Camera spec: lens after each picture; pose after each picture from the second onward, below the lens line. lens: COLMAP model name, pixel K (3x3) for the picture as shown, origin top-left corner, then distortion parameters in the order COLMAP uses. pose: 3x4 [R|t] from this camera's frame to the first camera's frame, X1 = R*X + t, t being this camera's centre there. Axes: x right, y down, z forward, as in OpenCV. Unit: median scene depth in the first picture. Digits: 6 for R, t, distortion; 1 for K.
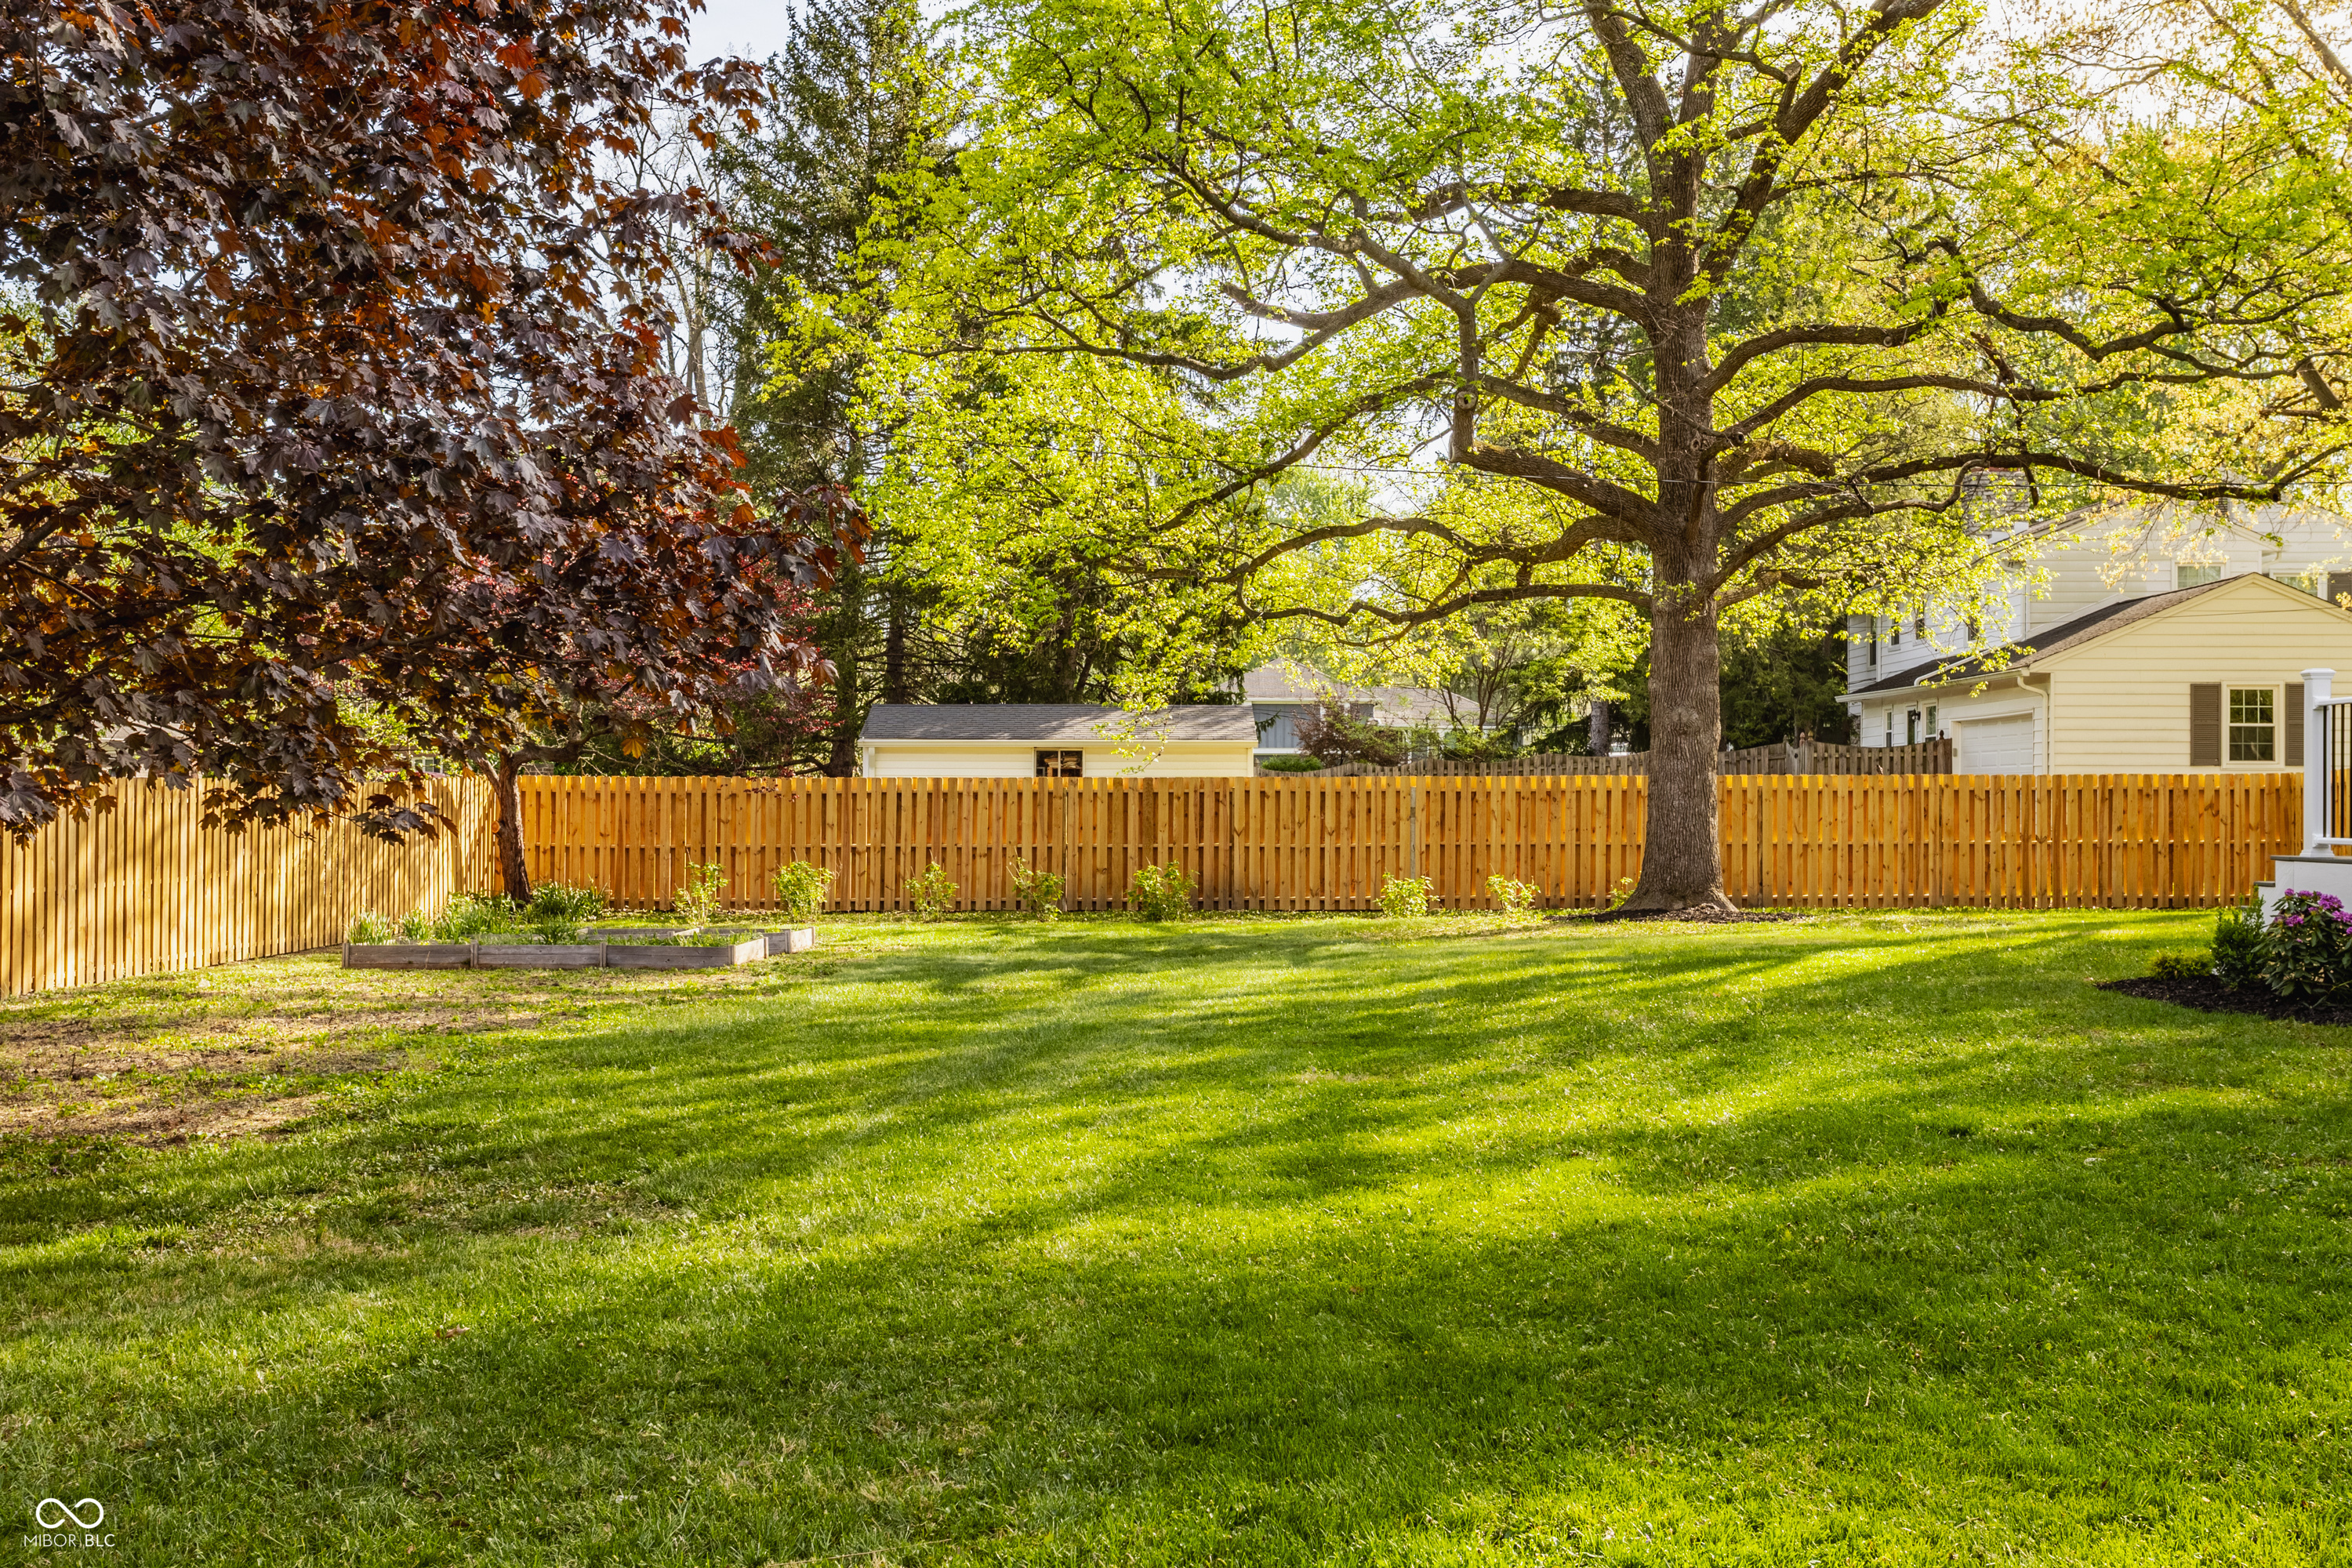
lens RADIAL K [[2751.7, 0, 1177.8], [0, 2751.7, 757.5], [0, 0, 1]] dist [0.003277, 0.010153]
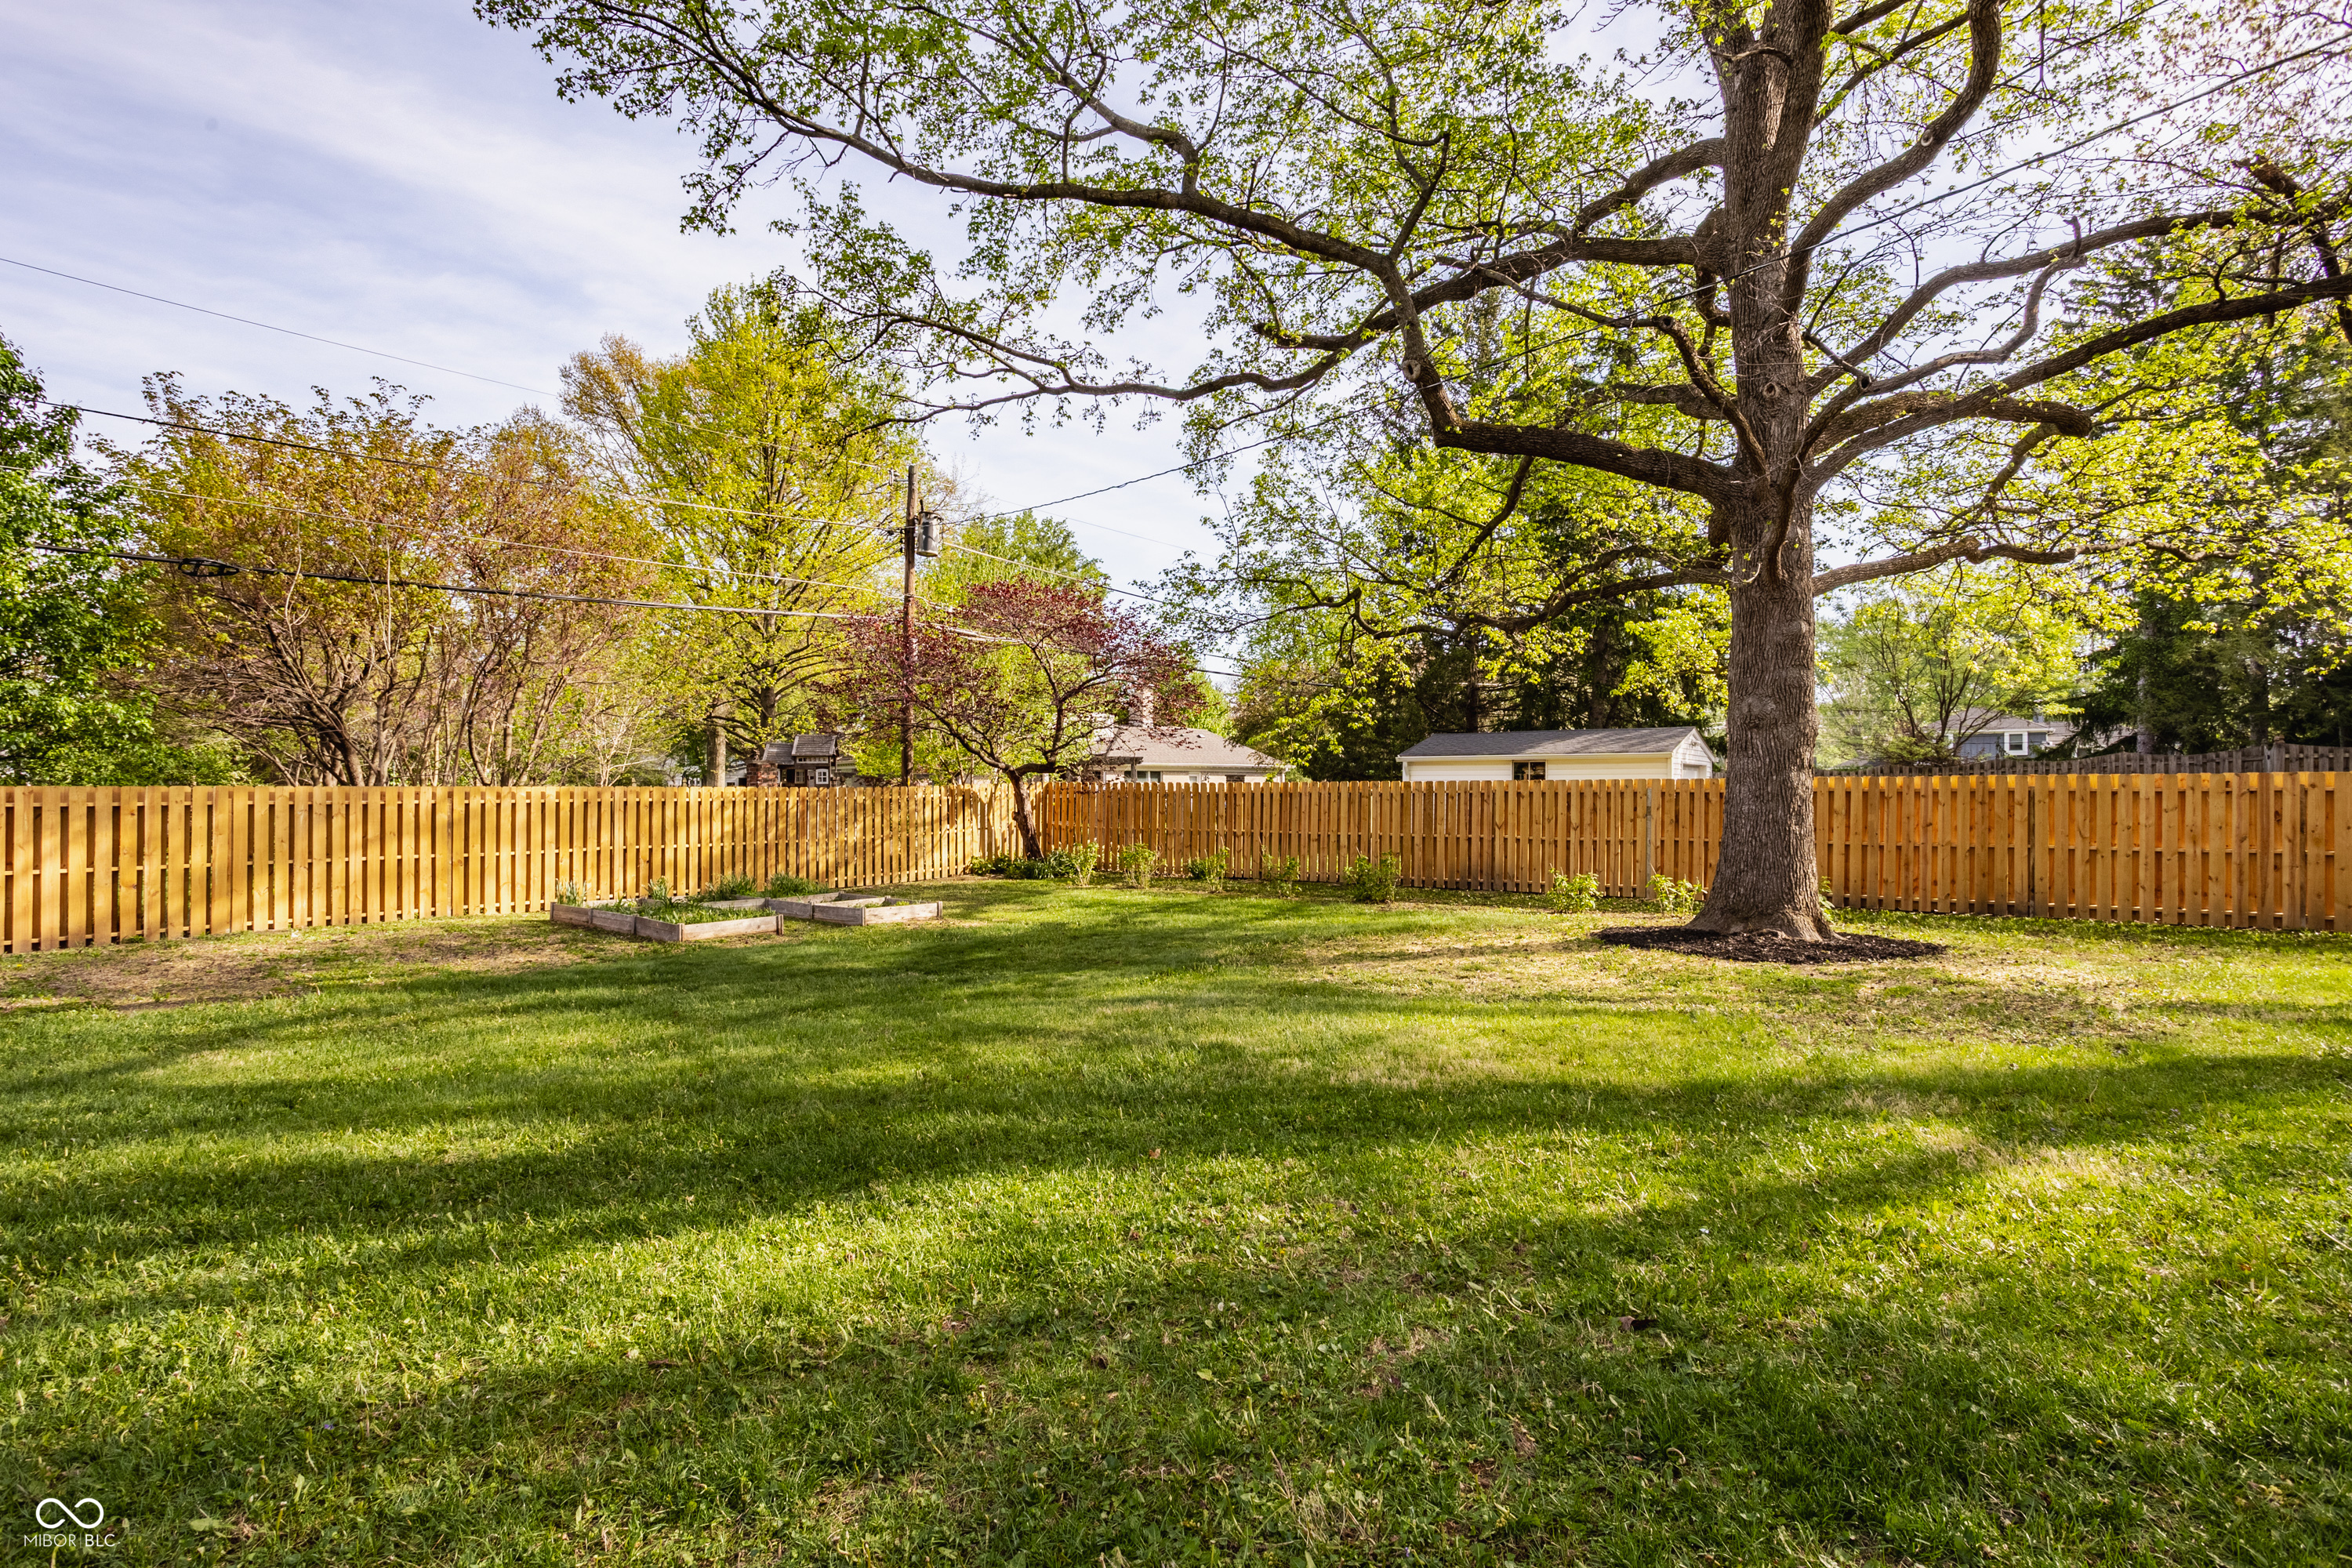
lens RADIAL K [[1108.9, 0, 1176.0], [0, 1108.9, 784.0], [0, 0, 1]] dist [0.000520, 0.000105]
pose [[0.785031, -0.002637, -0.619451, 0.226249], [0.008847, 0.999937, 0.006954, 0.004308], [0.619394, -0.010939, 0.785004, 0.541253]]
